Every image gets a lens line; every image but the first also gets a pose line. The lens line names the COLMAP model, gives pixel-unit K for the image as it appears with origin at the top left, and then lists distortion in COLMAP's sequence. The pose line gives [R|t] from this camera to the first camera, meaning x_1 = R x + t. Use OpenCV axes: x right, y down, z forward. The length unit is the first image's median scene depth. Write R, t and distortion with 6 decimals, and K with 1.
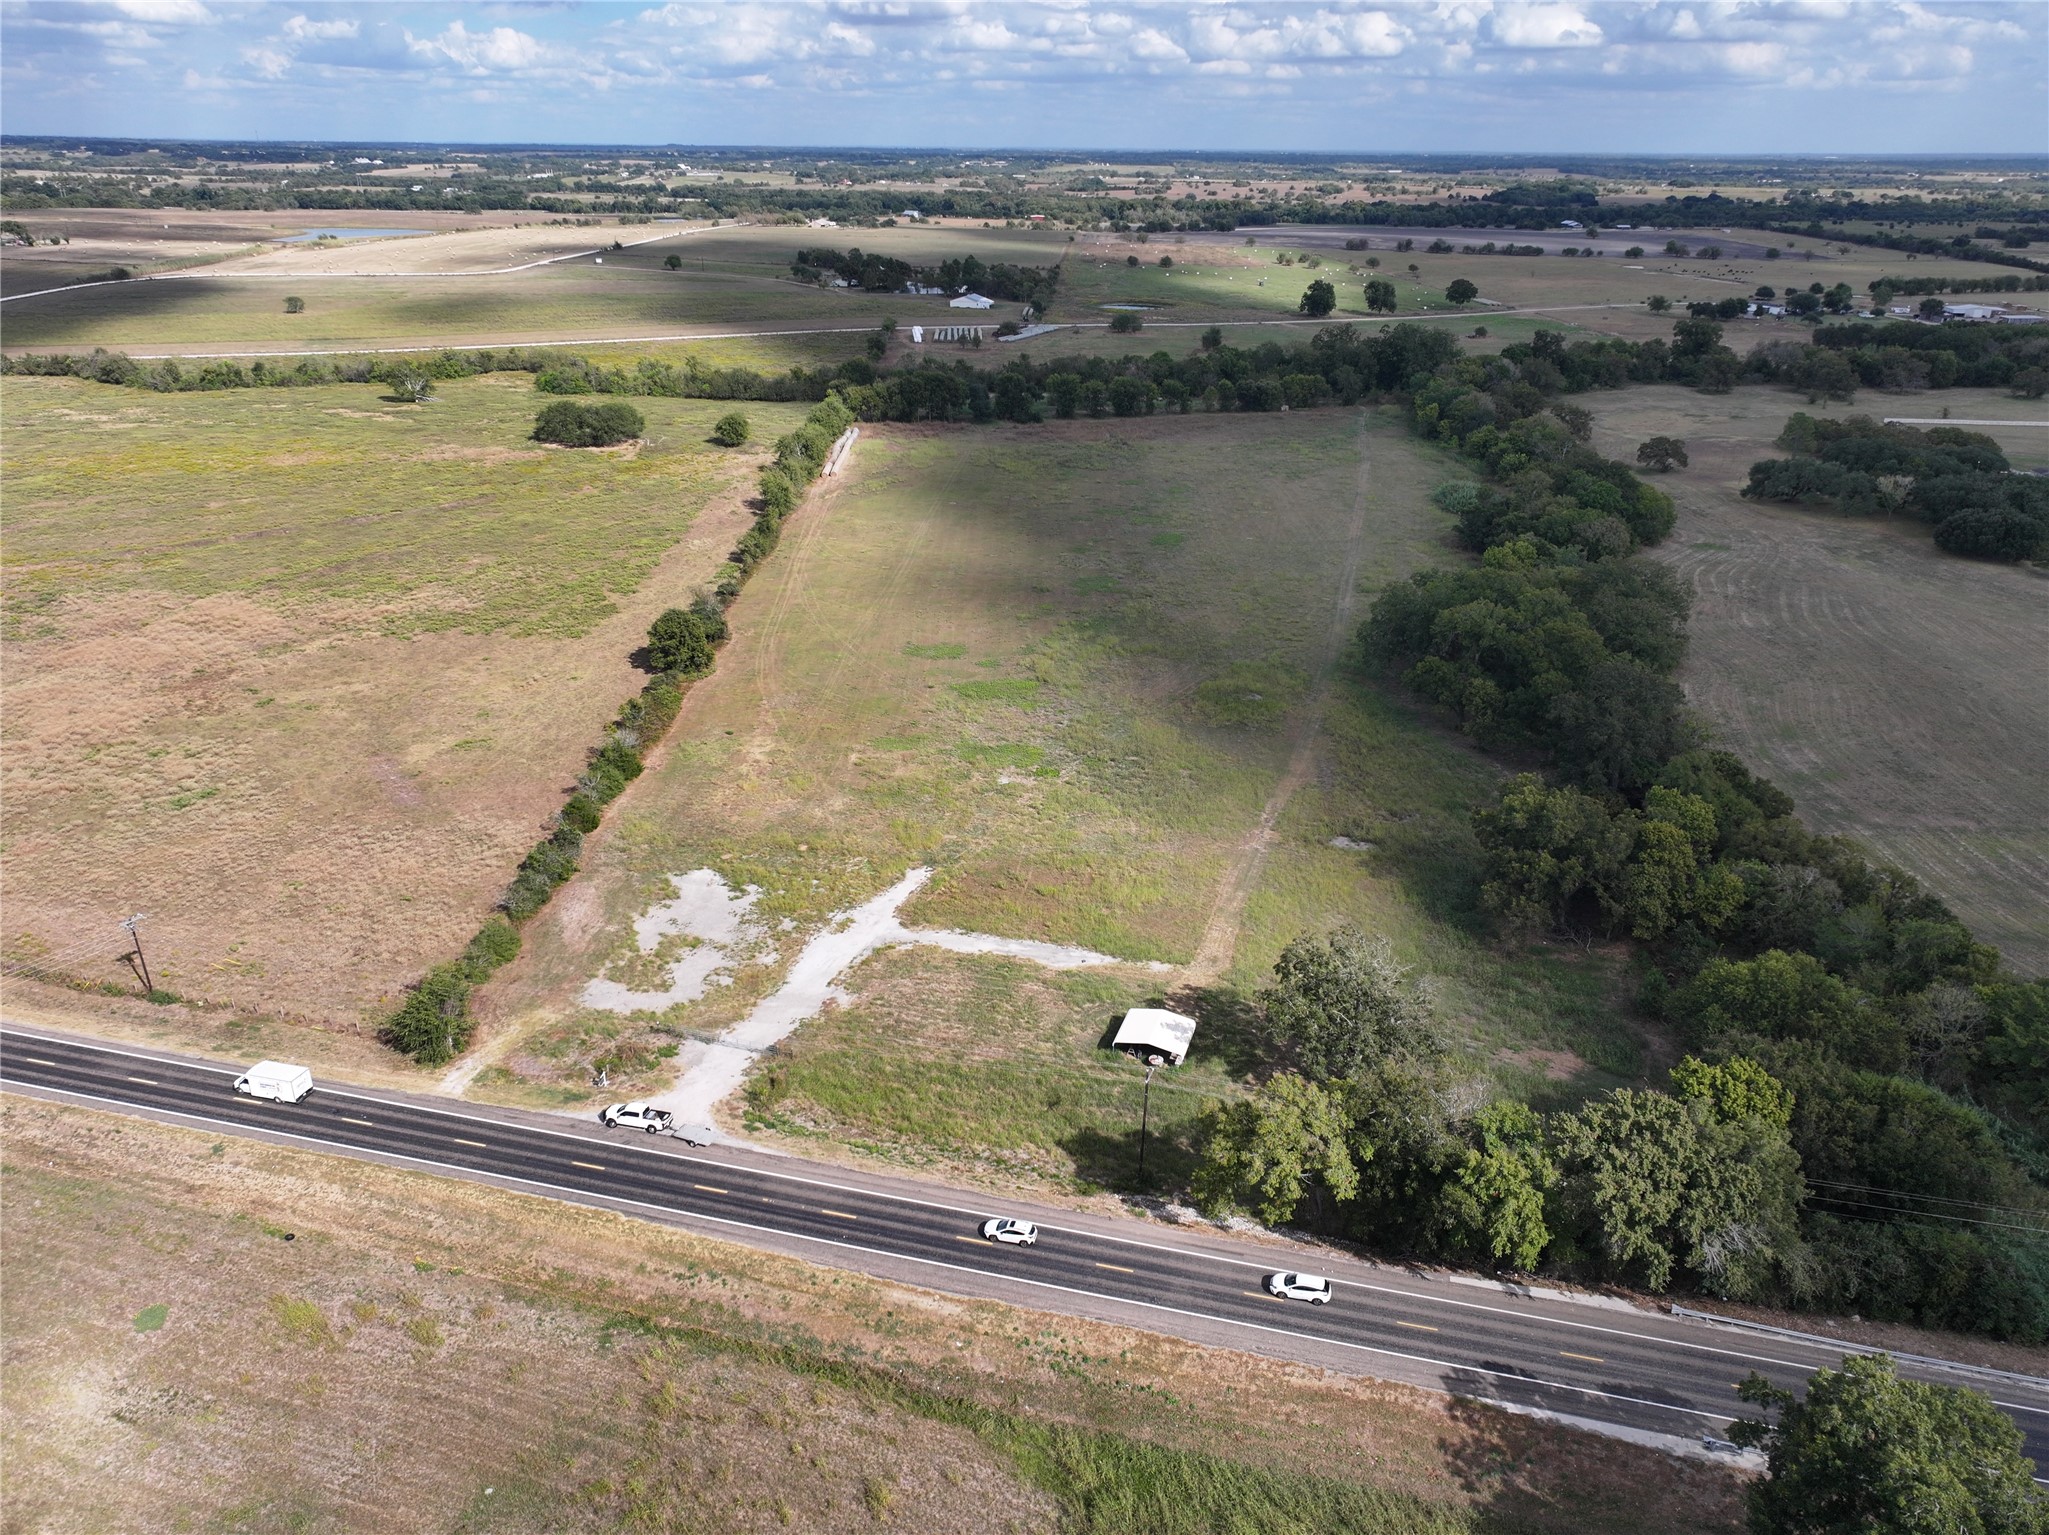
lens RADIAL K [[1436.2, 0, 1035.1], [0, 1436.2, 760.9], [0, 0, 1]] dist [-0.000508, 0.016695]
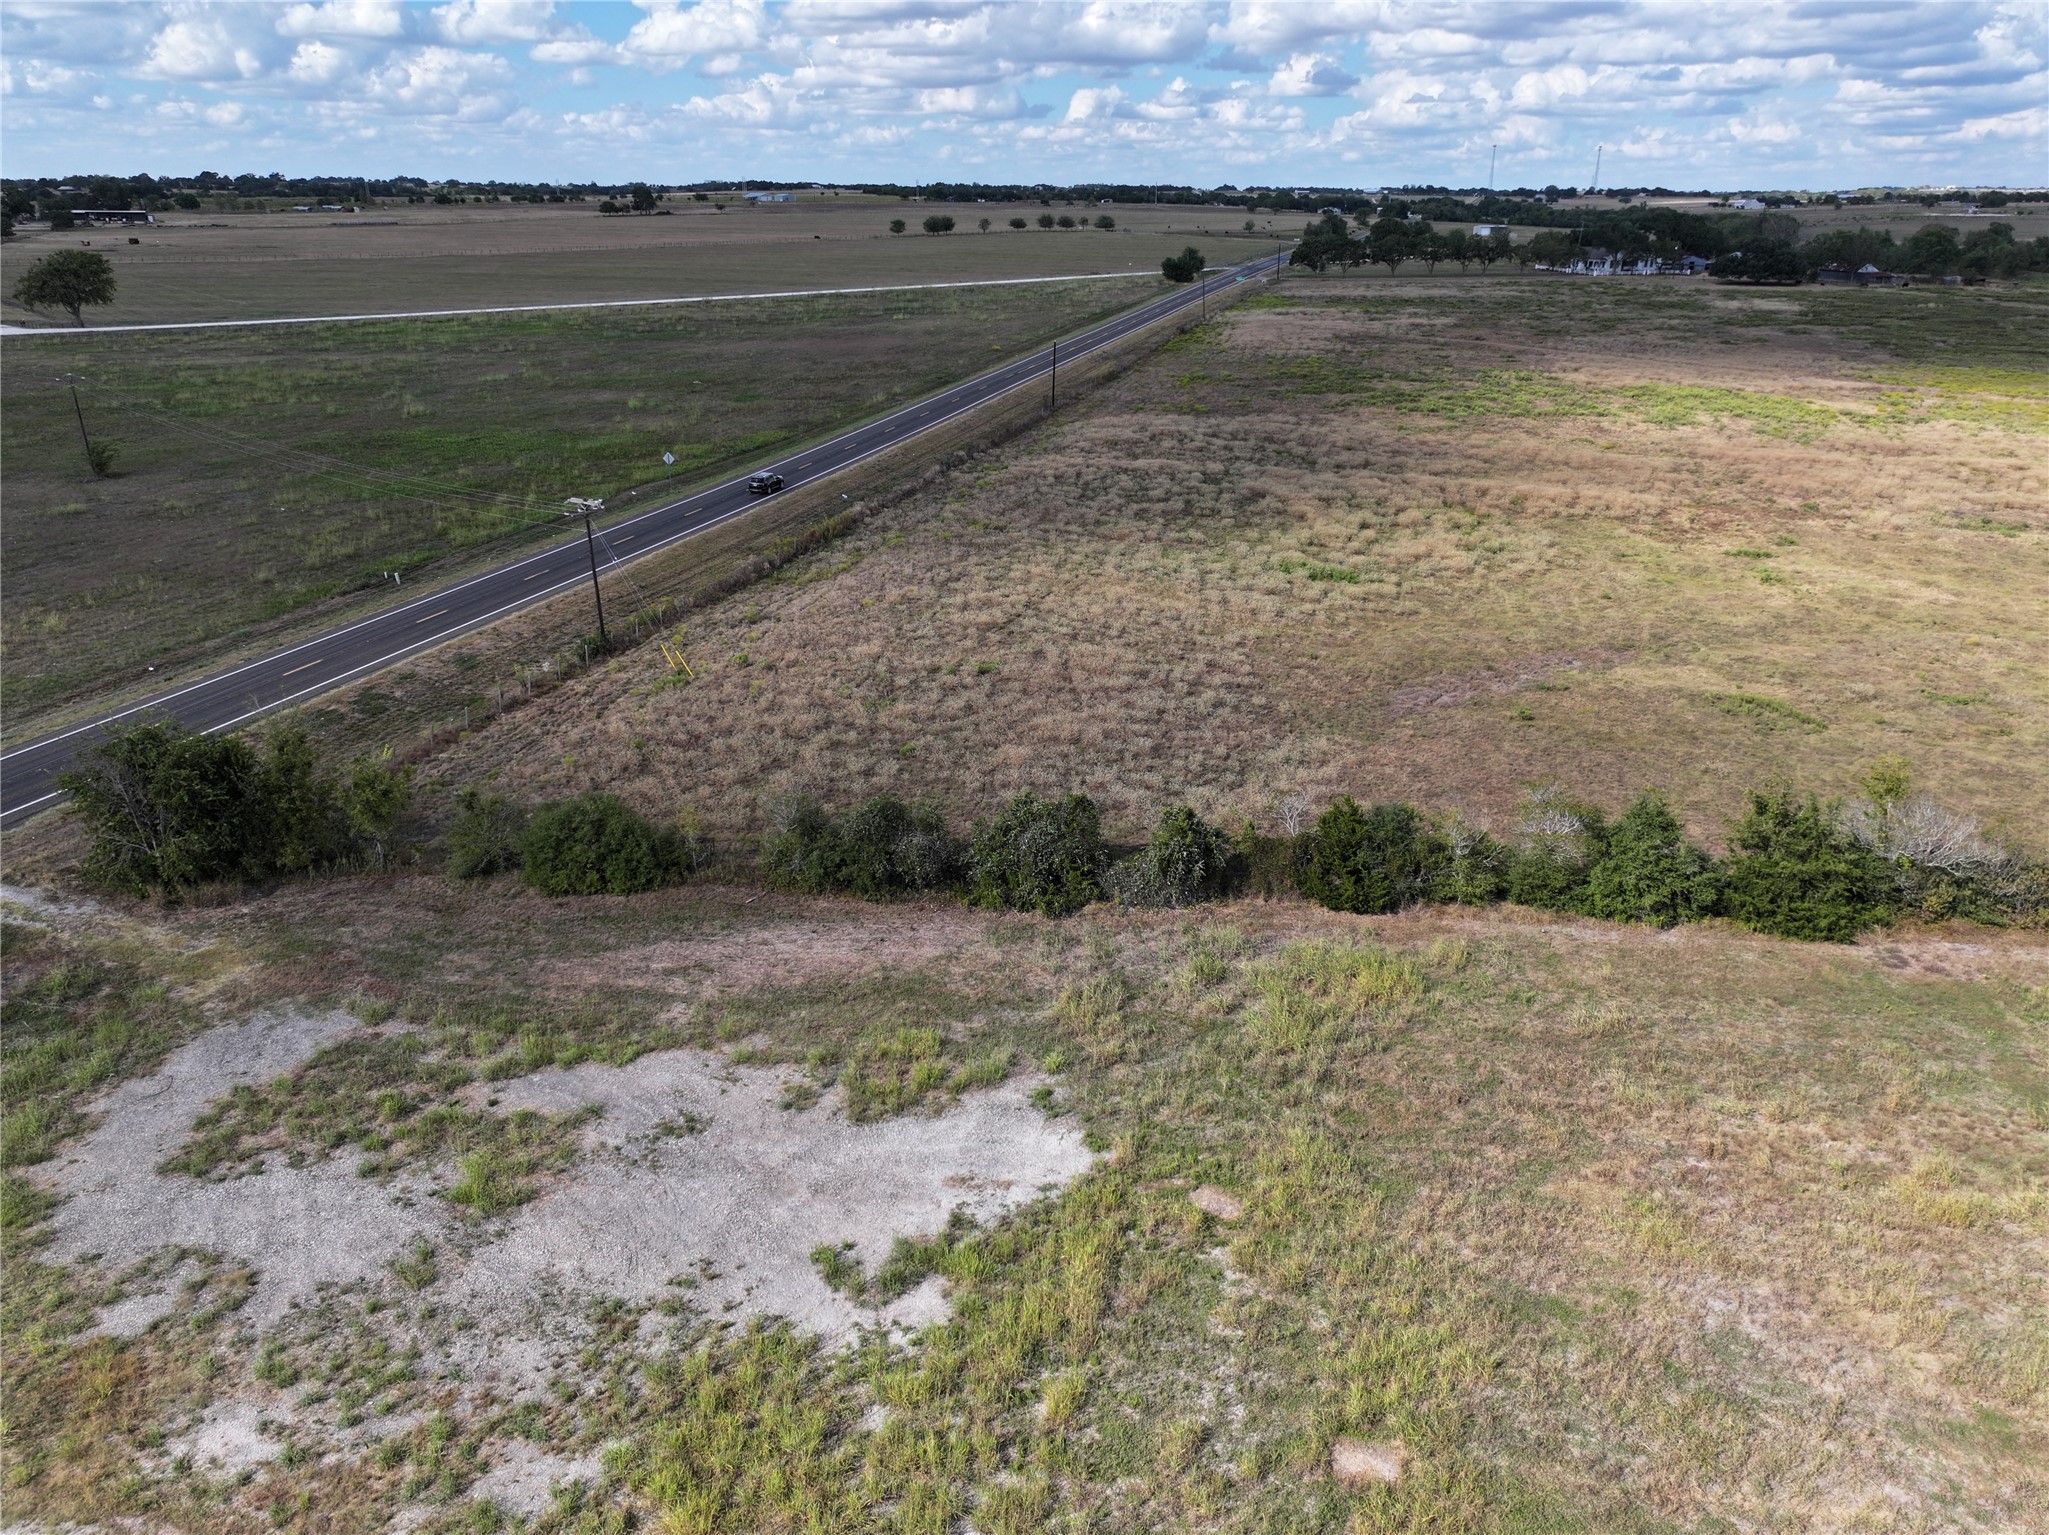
lens RADIAL K [[1436.2, 0, 1028.6], [0, 1436.2, 756.3], [0, 0, 1]] dist [-0.000508, 0.016695]
pose [[-0.035903, 0.351932, -0.935337, -0.007121], [-0.394655, 0.854874, 0.336806, -0.024402], [0.918128, 0.381228, 0.108199, 0.351921]]
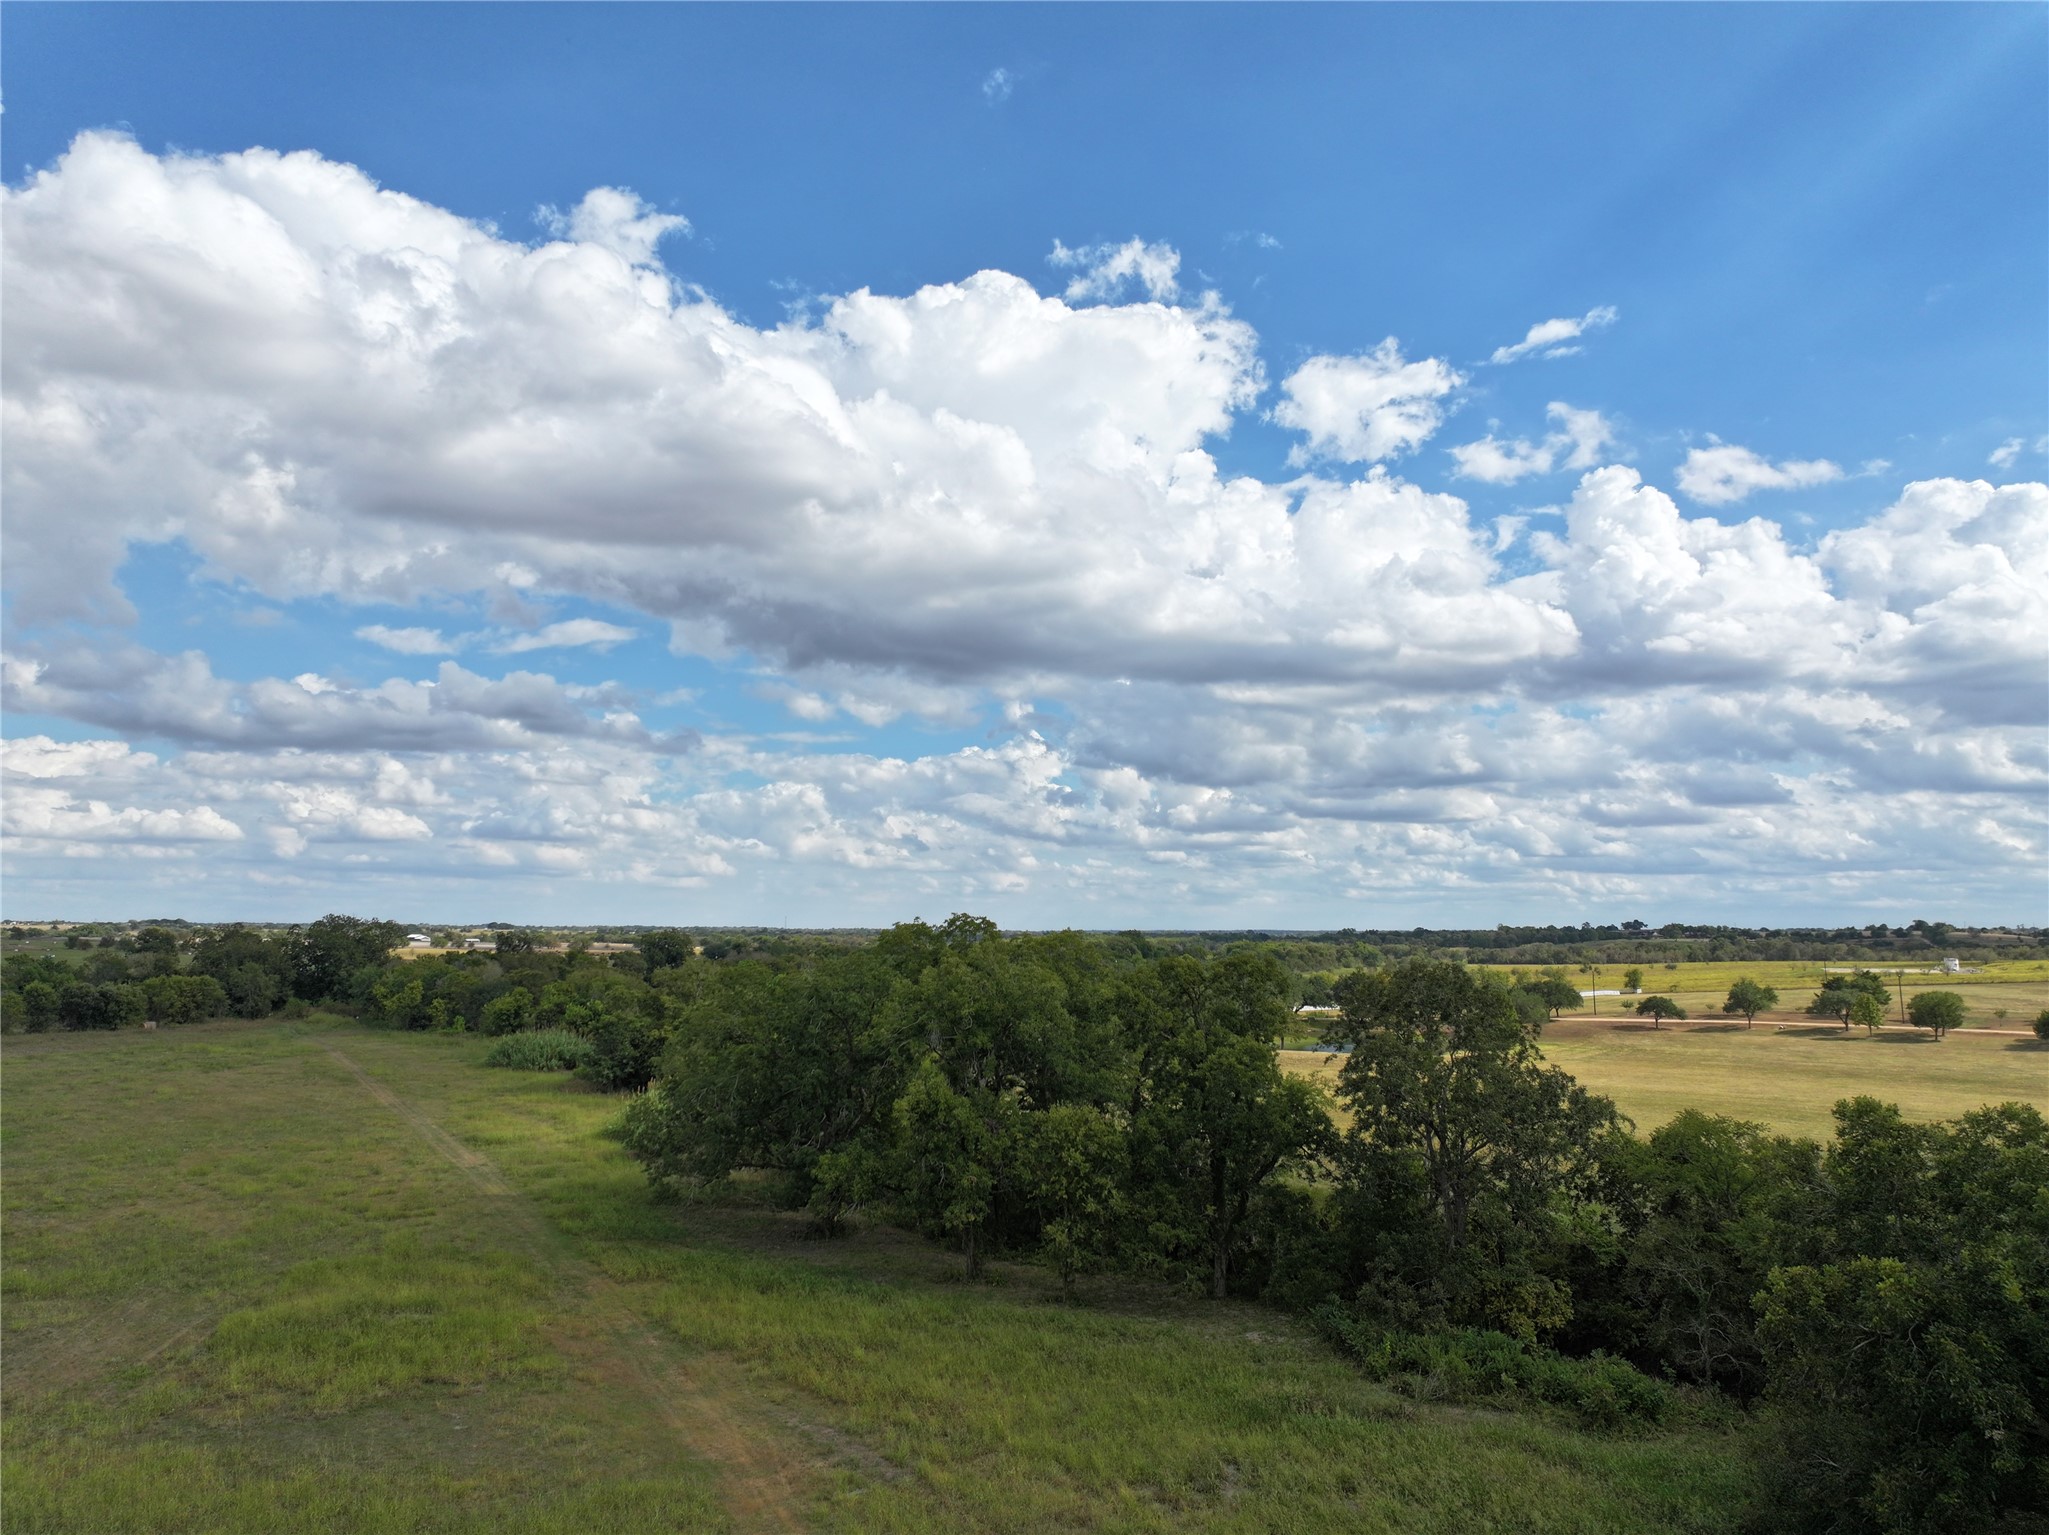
lens RADIAL K [[1436.2, 0, 1030.0], [0, 1436.2, 749.6], [0, 0, 1]] dist [-0.000508, 0.016695]
pose [[0.721988, 0.082439, 0.686976, 0.007105], [0.273669, 0.877886, -0.392965, 0.005237], [-0.635483, 0.471720, 0.611263, 0.321482]]
